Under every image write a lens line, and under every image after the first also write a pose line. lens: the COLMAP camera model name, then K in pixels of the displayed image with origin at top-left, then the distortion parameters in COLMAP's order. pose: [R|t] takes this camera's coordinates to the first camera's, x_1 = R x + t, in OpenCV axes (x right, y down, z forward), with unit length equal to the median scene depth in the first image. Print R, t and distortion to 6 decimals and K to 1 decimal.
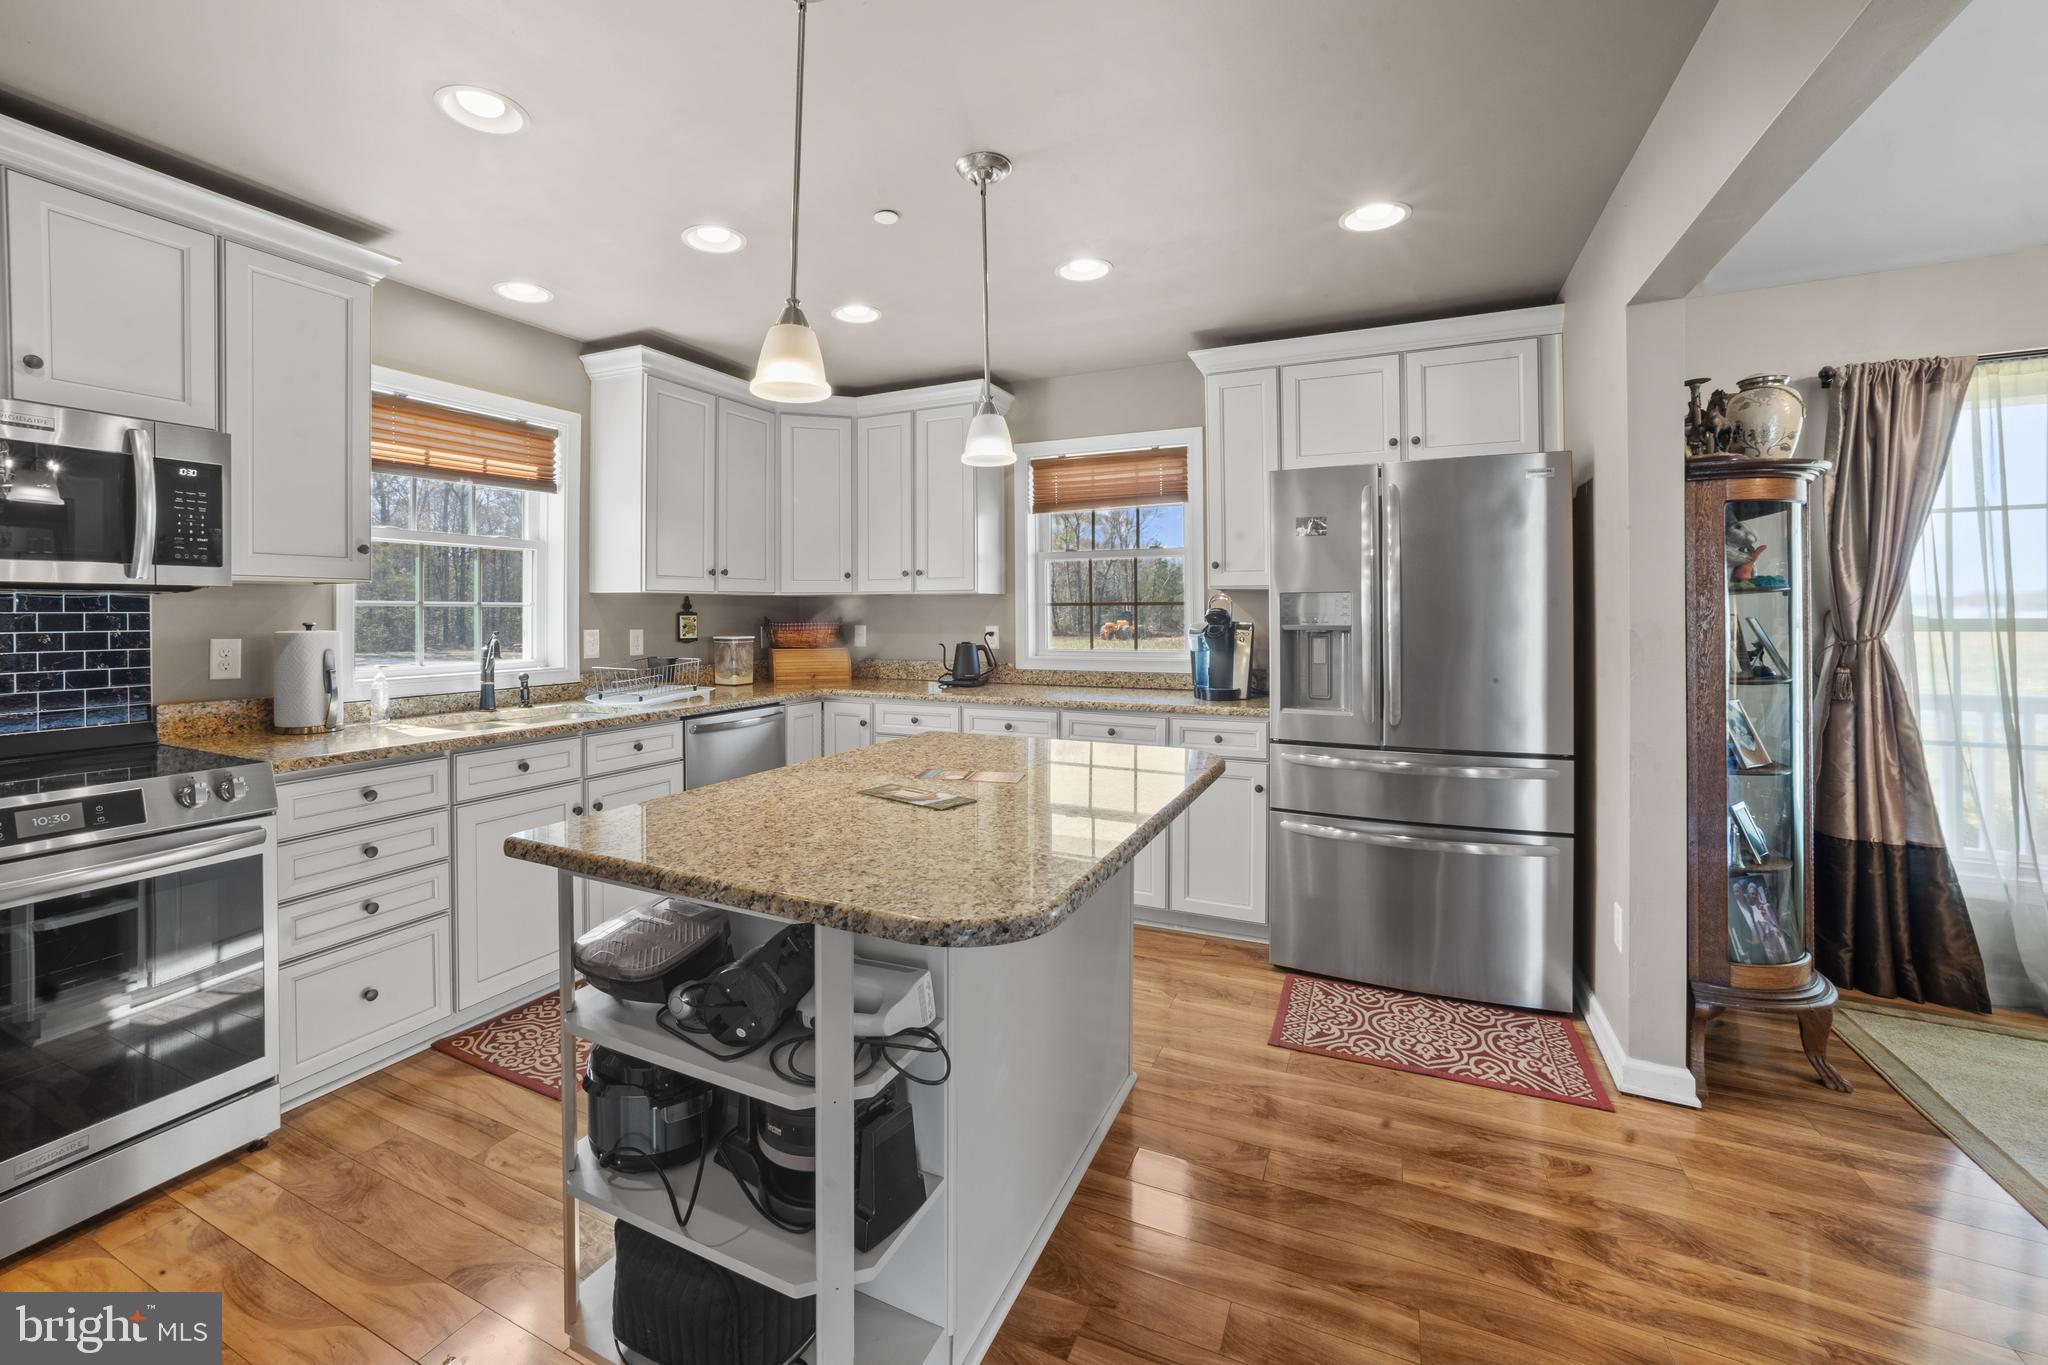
lens RADIAL K [[835.9, 0, 977.5], [0, 835.9, 620.8], [0, 0, 1]] dist [-0.018135, 0.007887]
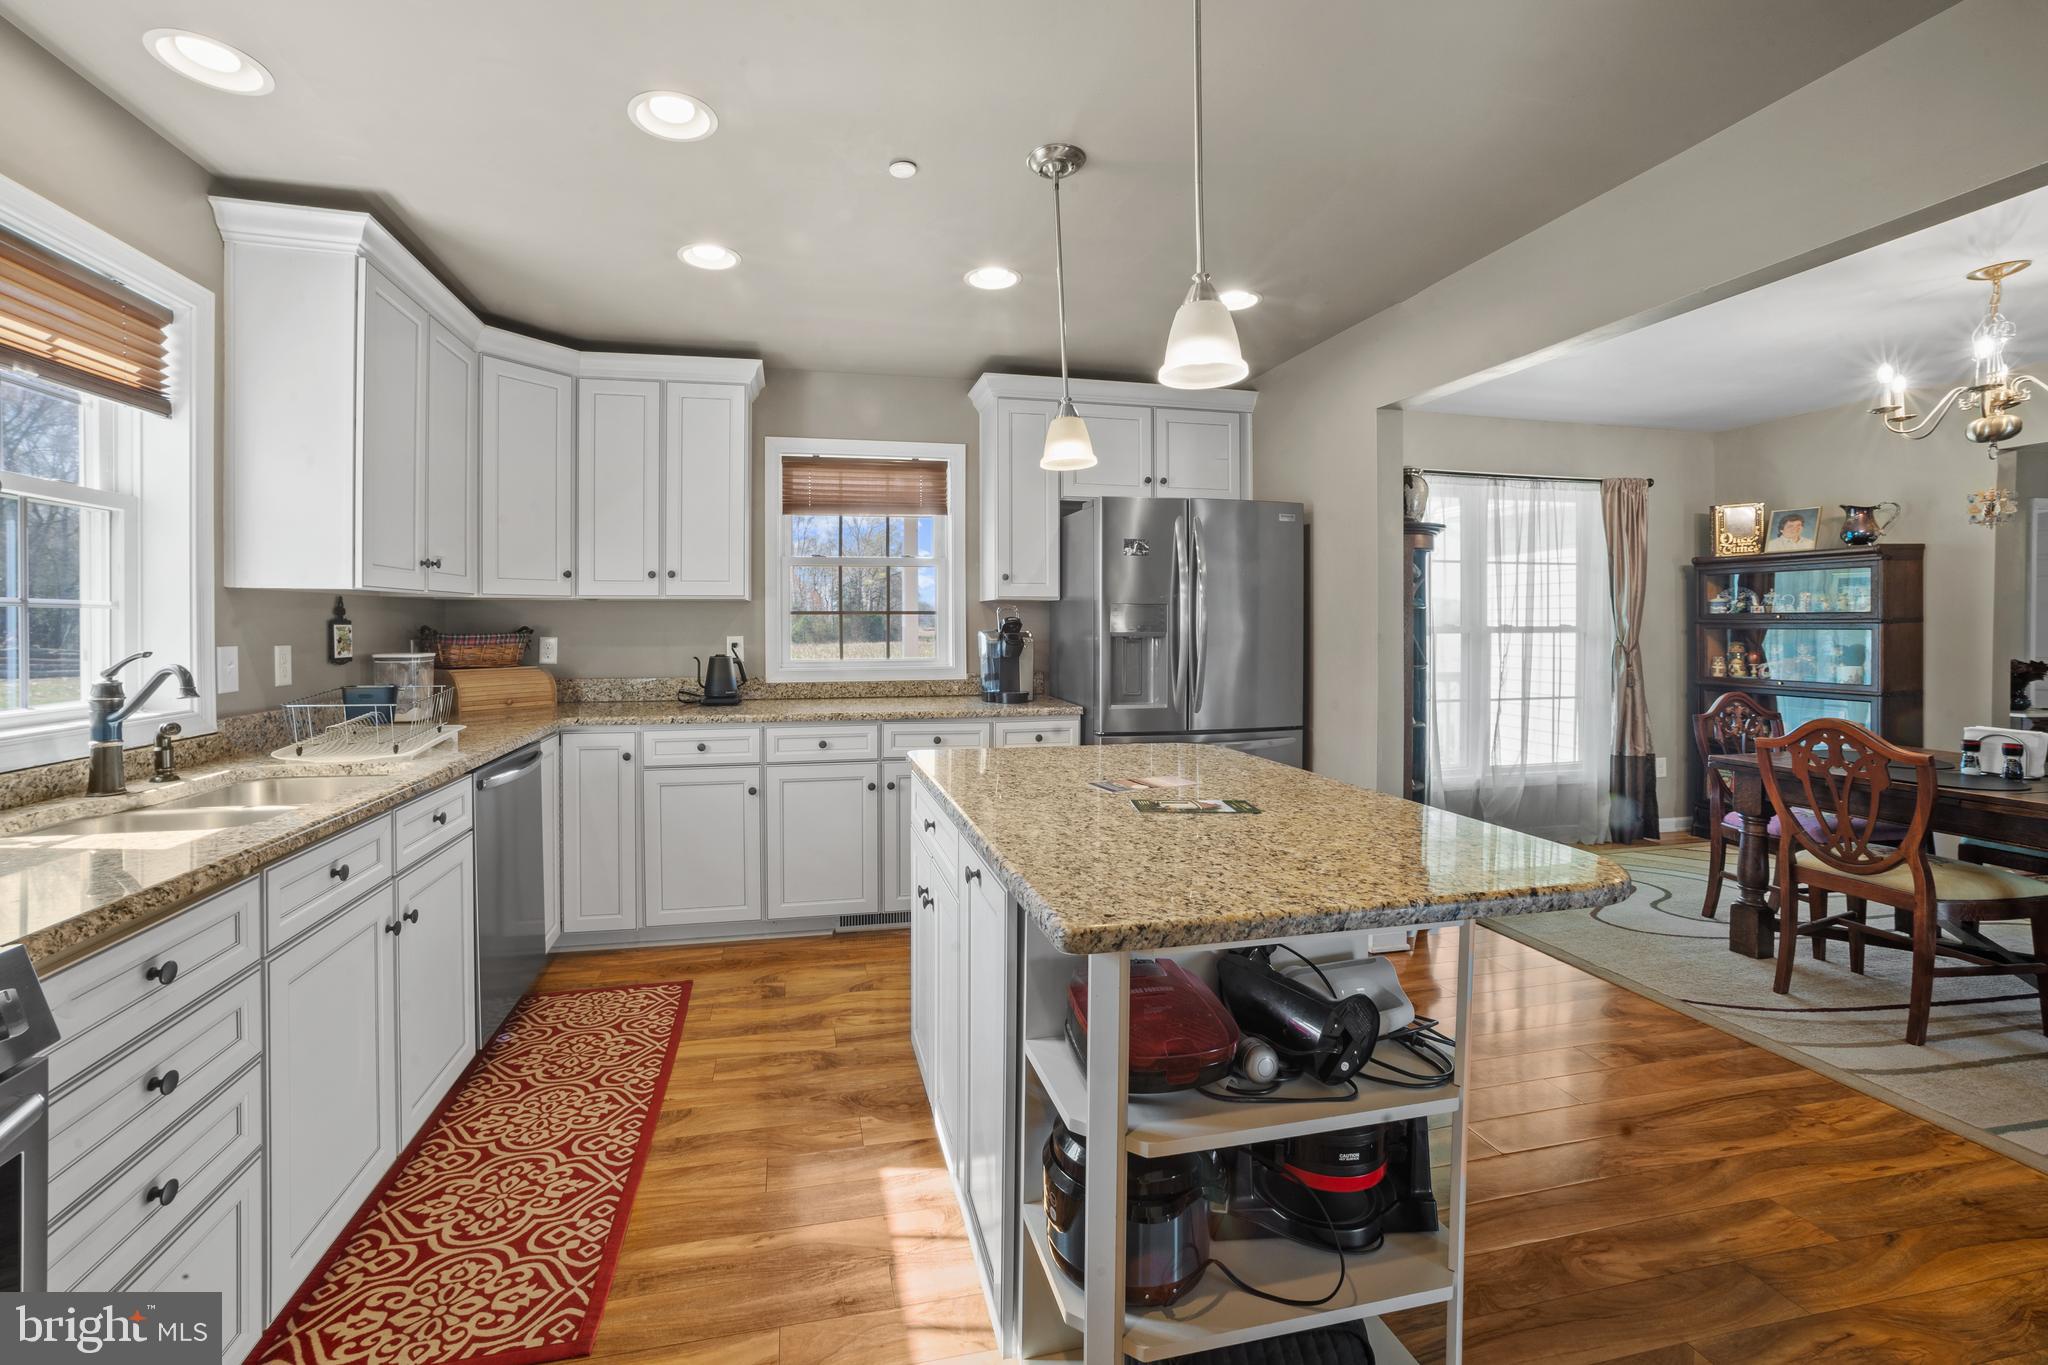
lens RADIAL K [[835.9, 0, 975.8], [0, 835.9, 640.8], [0, 0, 1]] dist [-0.018135, 0.007887]
pose [[0.788478, -0.011336, 0.614959, -0.467301], [0.005475, 0.999920, 0.011413, 0.003068], [-0.615039, -0.005633, 0.788477, 0.202575]]
